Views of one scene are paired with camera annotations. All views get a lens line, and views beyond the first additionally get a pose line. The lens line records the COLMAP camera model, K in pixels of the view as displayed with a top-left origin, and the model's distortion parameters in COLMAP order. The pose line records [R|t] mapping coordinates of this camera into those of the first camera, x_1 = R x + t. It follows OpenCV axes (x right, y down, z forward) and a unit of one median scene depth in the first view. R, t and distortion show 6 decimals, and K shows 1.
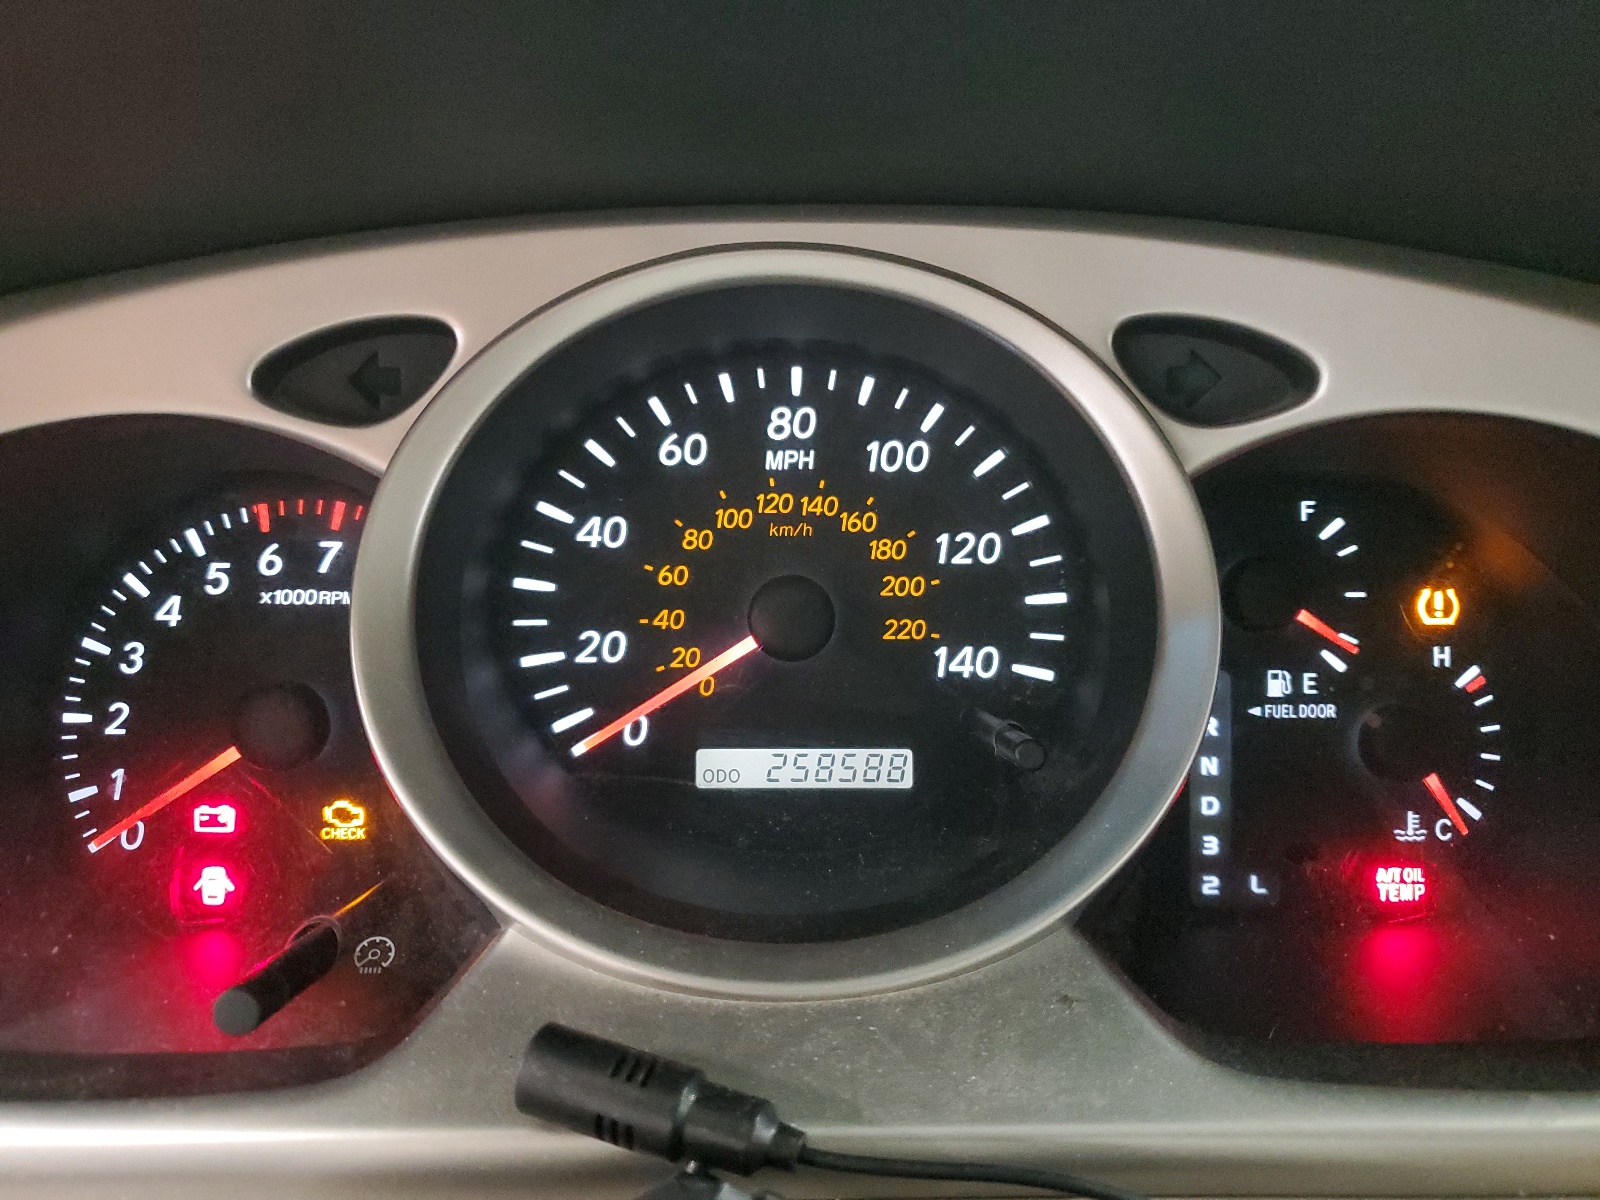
lens RADIAL K [[1208.2, 0, 802.6], [0, 1208.2, 600.1], [0, 0, 1]] dist [-0.002691, -0.001437]
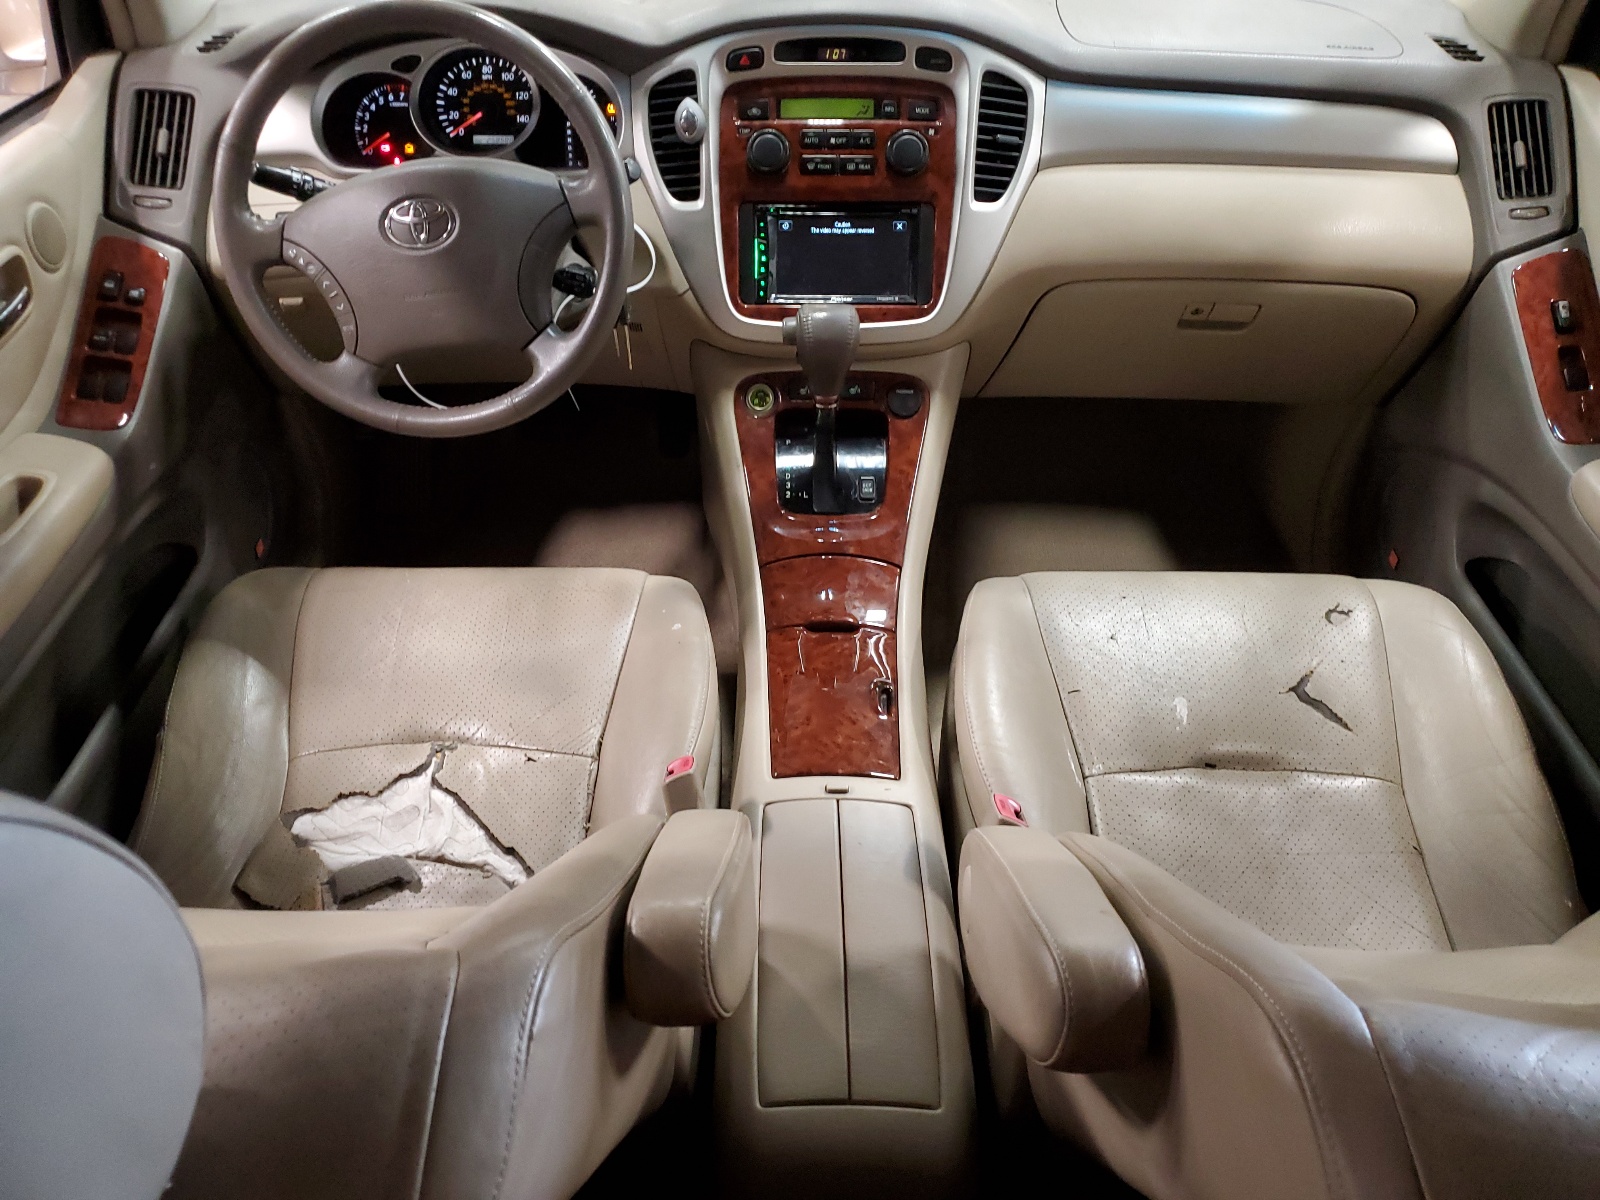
lens RADIAL K [[1208.2, 0, 796.5], [0, 1208.2, 601.0], [0, 0, 1]] dist [-0.002691, -0.001437]
pose [[0.999926, 0.010992, -0.005267, 1.392840], [-0.008609, 0.942839, 0.333137, 0.272538], [0.008628, -0.333067, 0.942864, -4.712375]]
